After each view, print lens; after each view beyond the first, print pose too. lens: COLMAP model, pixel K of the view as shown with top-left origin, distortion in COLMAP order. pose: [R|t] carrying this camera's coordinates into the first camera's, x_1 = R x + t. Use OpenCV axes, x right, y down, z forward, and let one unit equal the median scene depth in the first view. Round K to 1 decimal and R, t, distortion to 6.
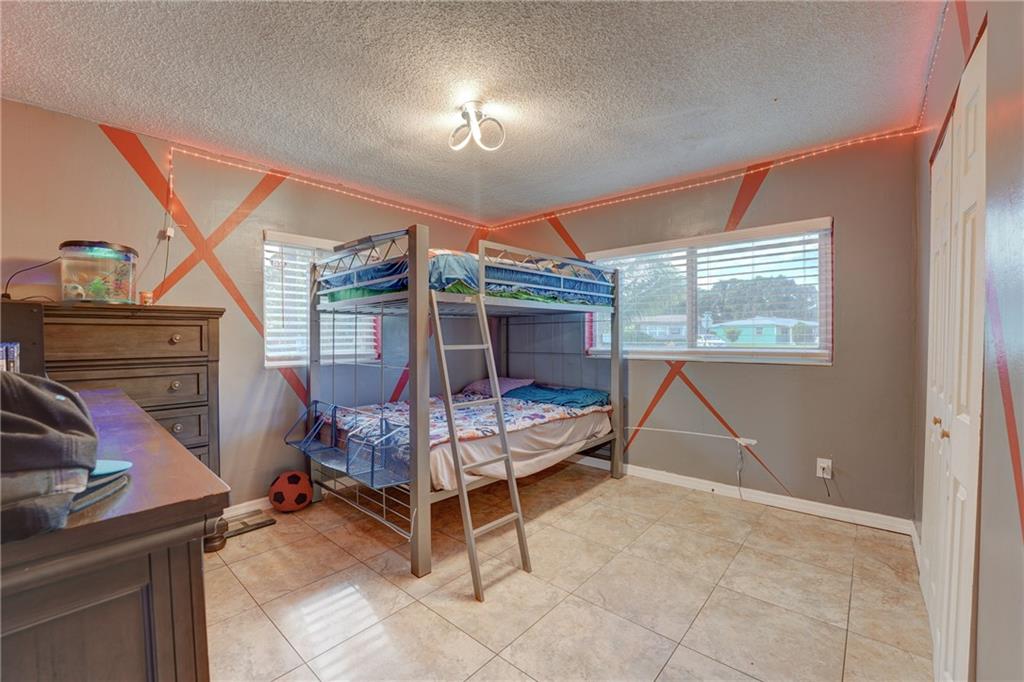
lens RADIAL K [[417.2, 0, 515.0], [0, 417.2, 342.0], [0, 0, 1]] dist [-0.022766, -0.000353]
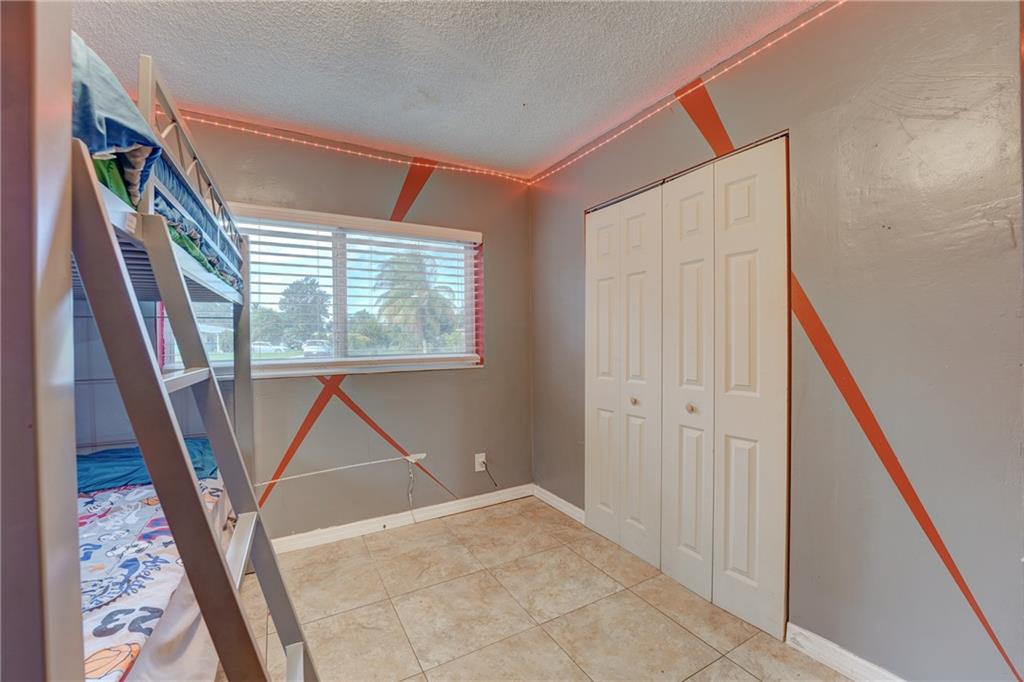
lens RADIAL K [[417.2, 0, 517.2], [0, 417.2, 340.1], [0, 0, 1]] dist [-0.022766, -0.000353]
pose [[0.332872, -0.001451, 0.942971, -0.244086], [0.022492, 0.999727, -0.006401, -0.006596], [-0.942704, 0.023340, 0.332813, 0.514379]]
